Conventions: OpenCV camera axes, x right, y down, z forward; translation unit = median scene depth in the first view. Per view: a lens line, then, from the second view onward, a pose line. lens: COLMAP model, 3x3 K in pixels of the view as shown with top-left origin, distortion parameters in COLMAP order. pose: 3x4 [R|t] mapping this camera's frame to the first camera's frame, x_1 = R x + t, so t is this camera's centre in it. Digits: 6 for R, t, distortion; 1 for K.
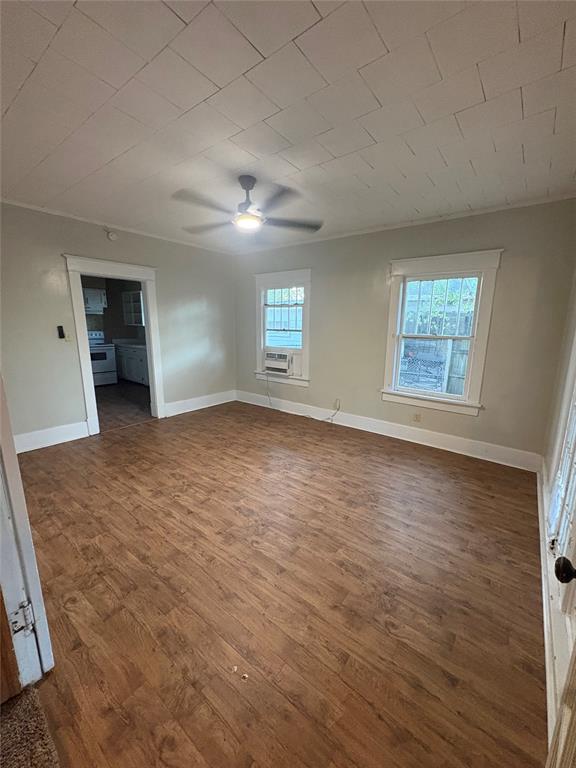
lens RADIAL K [[303.3, 0, 285.0], [0, 303.3, 390.5], [0, 0, 1]] dist [0.018408, -0.001553]
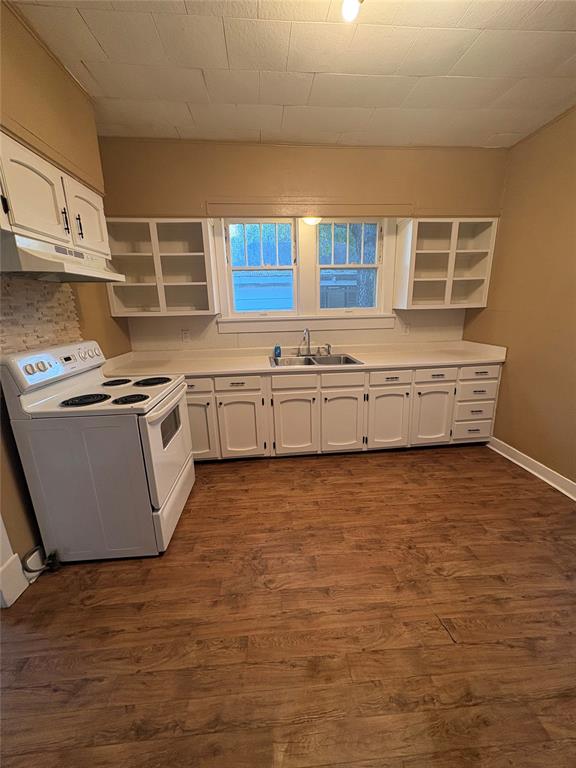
lens RADIAL K [[303.3, 0, 285.0], [0, 303.3, 381.8], [0, 0, 1]] dist [0.018408, -0.001553]
pose [[0.749726, -0.200606, 0.630609, -0.574407], [0.177191, 0.979004, 0.100774, -0.104304], [-0.637585, 0.036185, 0.769530, 0.429887]]
